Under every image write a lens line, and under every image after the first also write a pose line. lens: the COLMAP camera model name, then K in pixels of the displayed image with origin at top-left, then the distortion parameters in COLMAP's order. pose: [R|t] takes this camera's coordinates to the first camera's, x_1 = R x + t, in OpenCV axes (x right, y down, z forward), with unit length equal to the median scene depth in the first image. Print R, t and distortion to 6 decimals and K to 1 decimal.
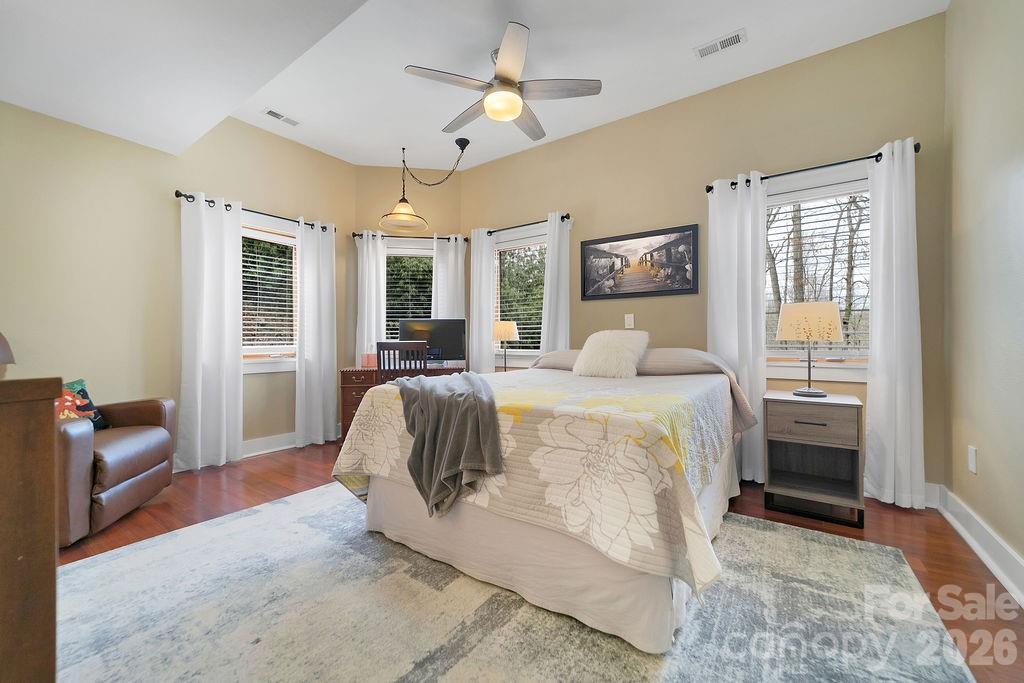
lens RADIAL K [[401.7, 0, 512.0], [0, 401.7, 341.5], [0, 0, 1]] dist [-0.000489, -0.000010]
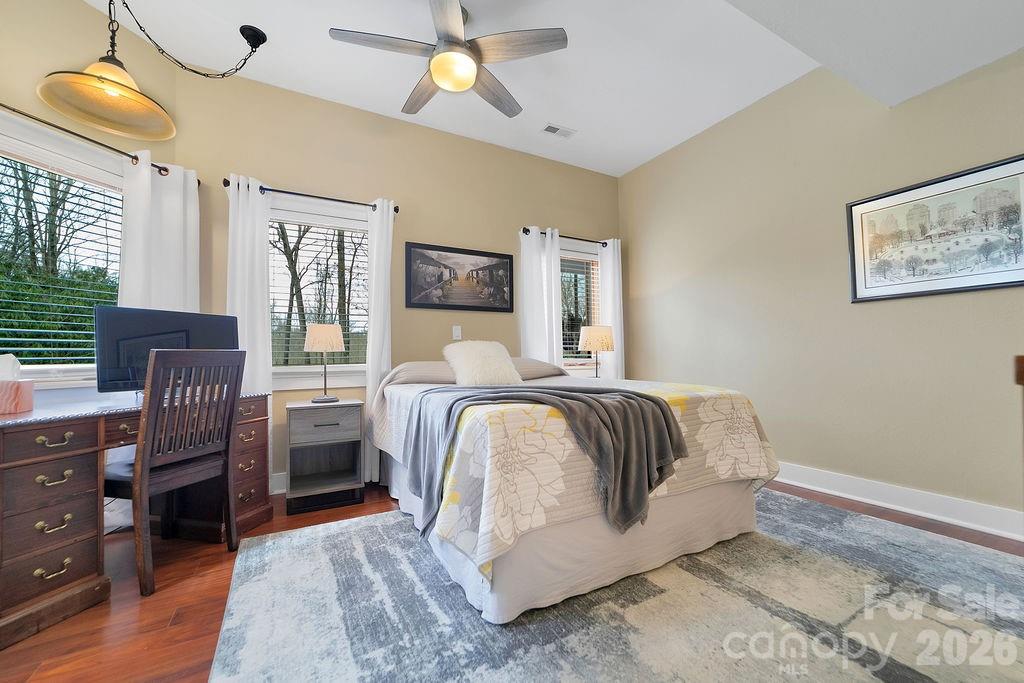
lens RADIAL K [[416.0, 0, 537.8], [0, 416.0, 339.3], [0, 0, 1]] dist [0.024722, 0.000105]
pose [[0.416936, 0.026989, 0.908535, -0.594742], [0.016362, 0.999174, -0.037191, 0.008894], [-0.908789, 0.030371, 0.416150, 0.382261]]
